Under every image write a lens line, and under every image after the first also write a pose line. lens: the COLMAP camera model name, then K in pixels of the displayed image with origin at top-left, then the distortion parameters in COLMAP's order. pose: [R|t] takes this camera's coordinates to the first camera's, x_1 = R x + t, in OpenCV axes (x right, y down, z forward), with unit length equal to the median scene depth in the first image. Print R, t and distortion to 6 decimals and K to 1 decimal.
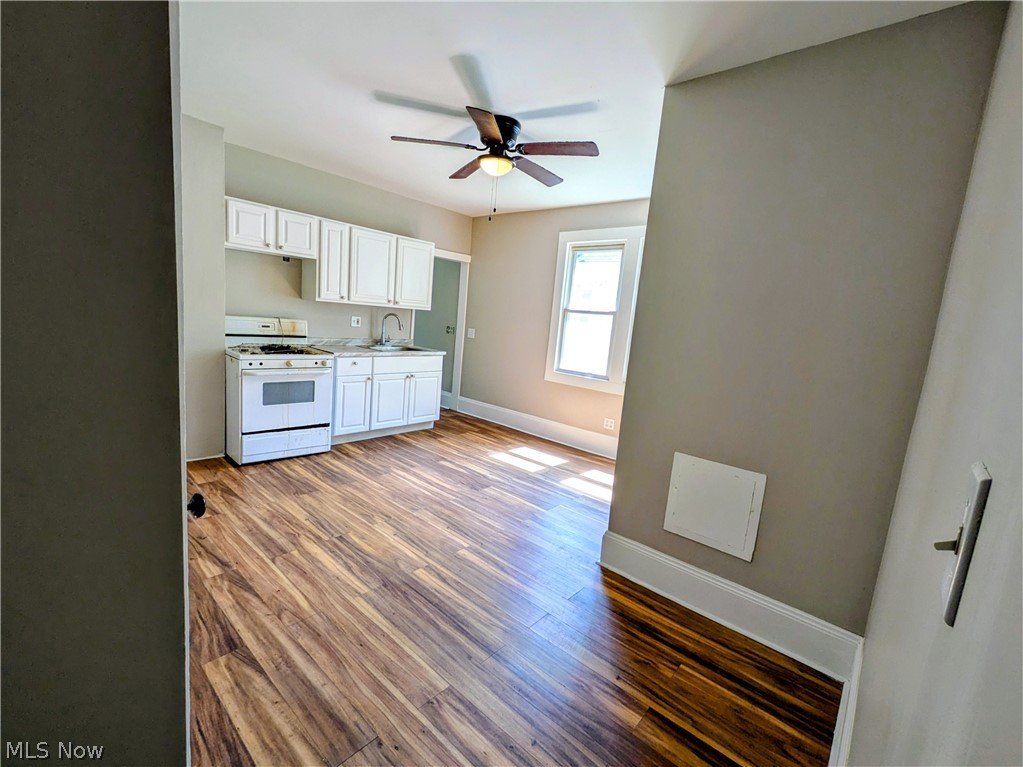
lens RADIAL K [[439.7, 0, 511.5], [0, 439.7, 383.5], [0, 0, 1]] dist [-0.000525, -0.000373]
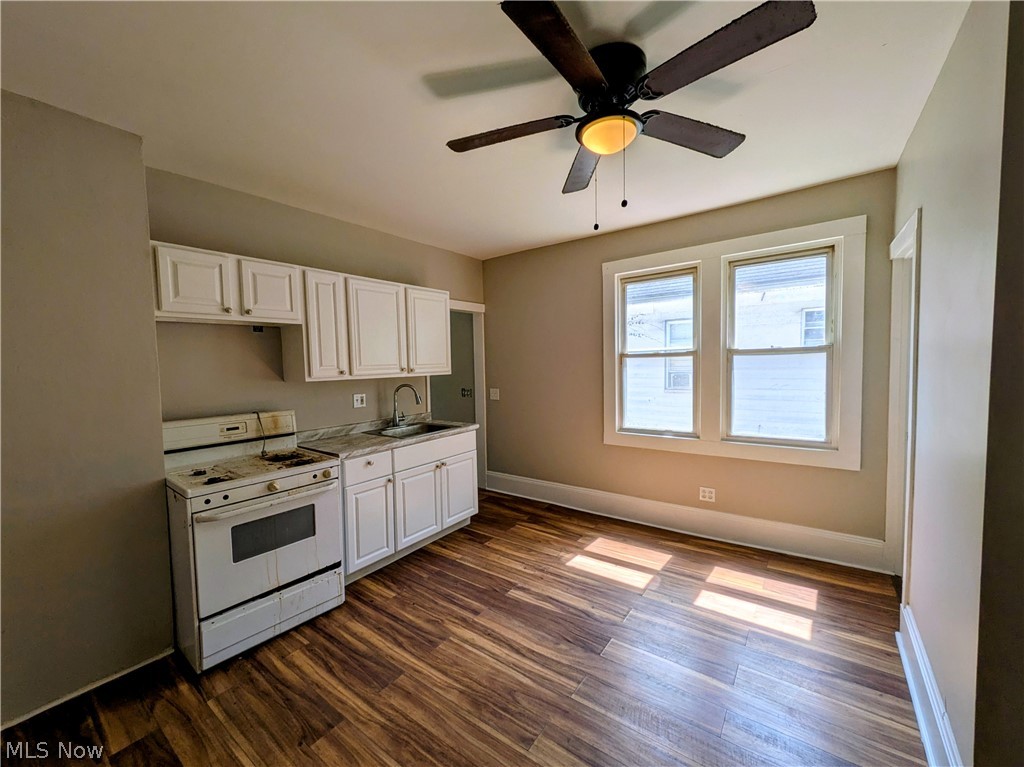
lens RADIAL K [[403.7, 0, 512.0], [0, 403.7, 383.5], [0, 0, 1]] dist [-0.000237, -0.000110]
pose [[0.990094, -0.115067, 0.080461, -0.161993], [0.122324, 0.988218, -0.091990, -0.082030], [-0.068928, 0.100921, 0.992504, 0.319848]]
